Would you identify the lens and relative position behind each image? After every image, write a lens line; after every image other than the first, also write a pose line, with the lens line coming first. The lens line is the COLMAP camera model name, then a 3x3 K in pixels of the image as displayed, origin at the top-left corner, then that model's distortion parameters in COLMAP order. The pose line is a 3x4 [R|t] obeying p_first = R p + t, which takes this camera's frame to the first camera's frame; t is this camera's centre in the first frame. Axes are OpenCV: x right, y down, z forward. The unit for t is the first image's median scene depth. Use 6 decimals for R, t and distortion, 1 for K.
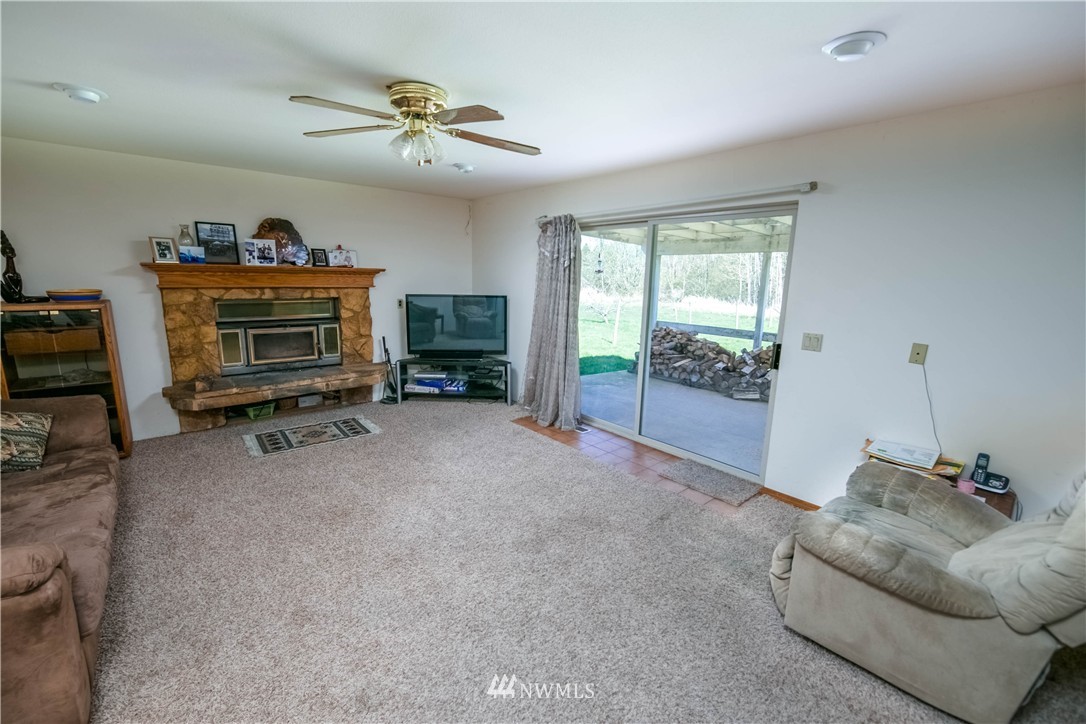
lens RADIAL K [[440.4, 0, 543.0], [0, 440.4, 362.0], [0, 0, 1]] dist [-0.002298, 0.000116]
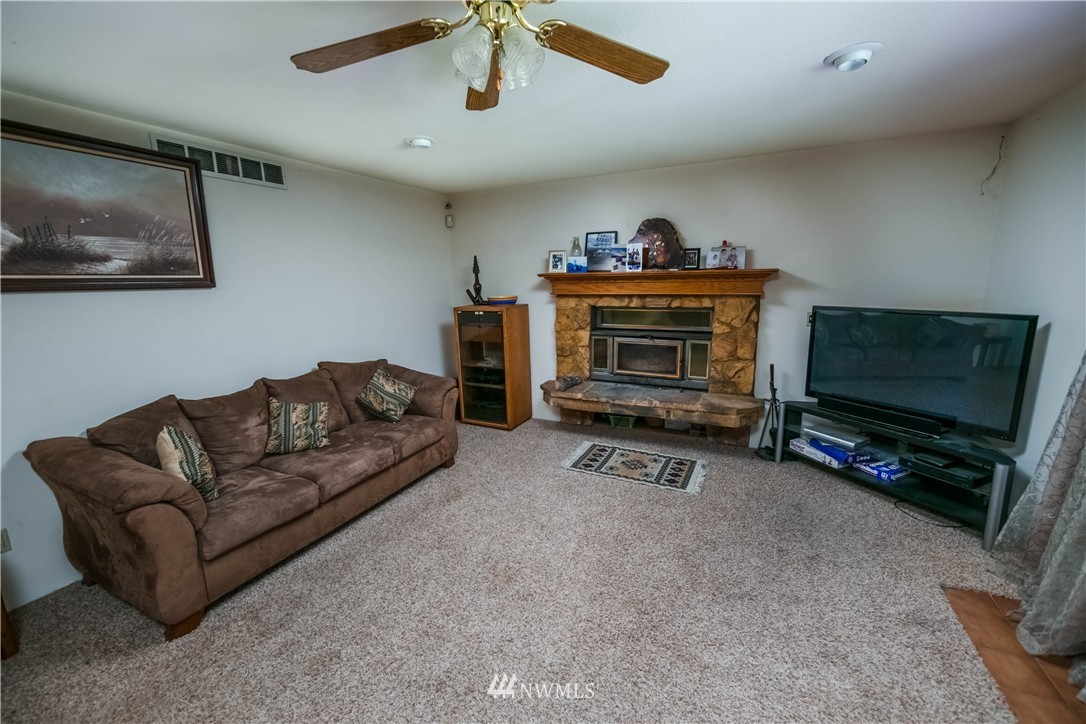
lens RADIAL K [[440.4, 0, 543.0], [0, 440.4, 362.0], [0, 0, 1]] dist [-0.002298, 0.000116]
pose [[0.398247, 0.145934, -0.905595, 0.165008], [-0.153959, 0.983892, 0.090846, -0.085757], [0.904266, 0.103245, 0.414300, 0.459382]]
